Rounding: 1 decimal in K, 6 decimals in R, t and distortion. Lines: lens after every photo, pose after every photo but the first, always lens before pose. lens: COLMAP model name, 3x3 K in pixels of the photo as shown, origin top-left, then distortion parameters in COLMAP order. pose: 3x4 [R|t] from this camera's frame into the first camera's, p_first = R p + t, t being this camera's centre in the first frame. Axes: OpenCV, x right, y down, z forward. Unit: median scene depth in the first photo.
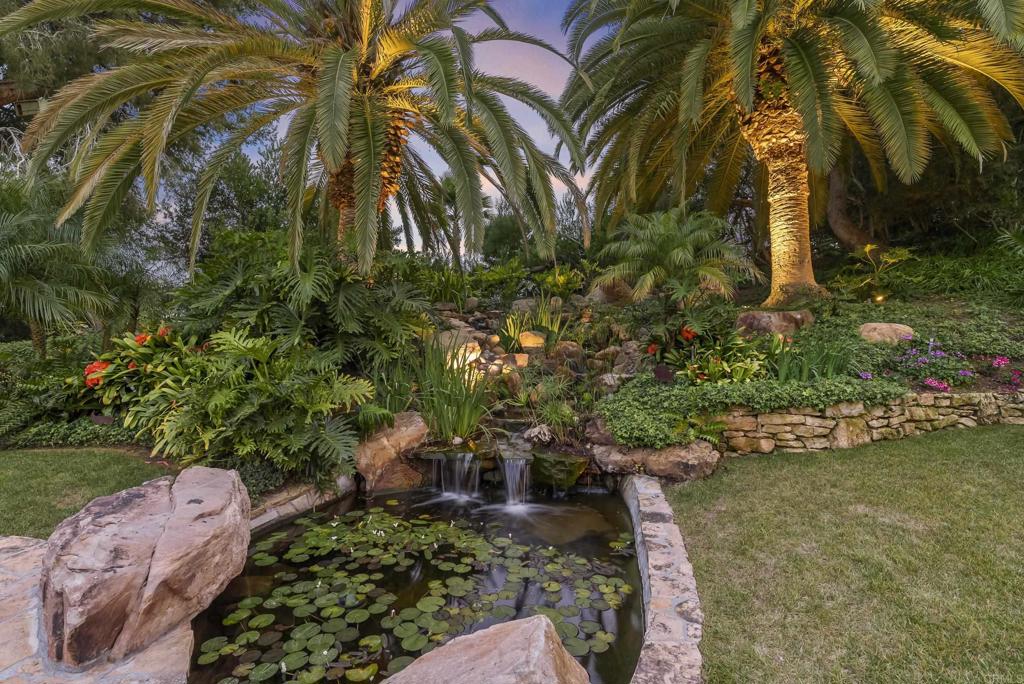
lens RADIAL K [[479.4, 0, 508.9], [0, 479.4, 339.8], [0, 0, 1]] dist [-0.003070, 0.000292]
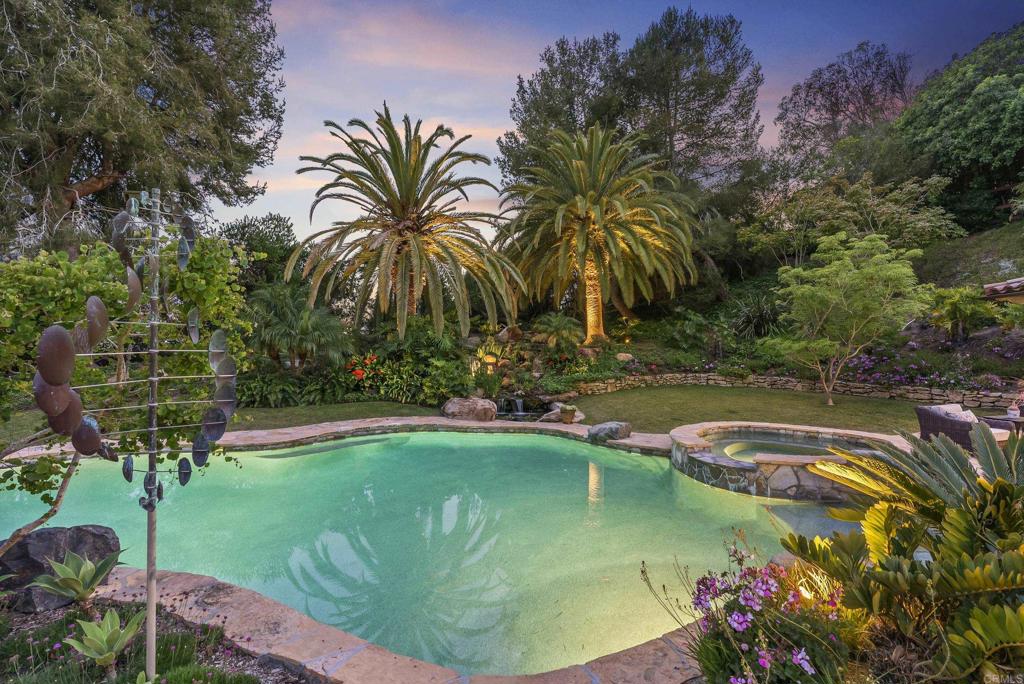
lens RADIAL K [[479.4, 0, 513.6], [0, 479.4, 347.0], [0, 0, 1]] dist [-0.003070, 0.000292]
pose [[0.931782, 0.004408, 0.362992, -0.972687], [0.000069, 0.999924, -0.012319, -0.044700], [-0.363019, 0.011503, 0.931711, -1.598787]]
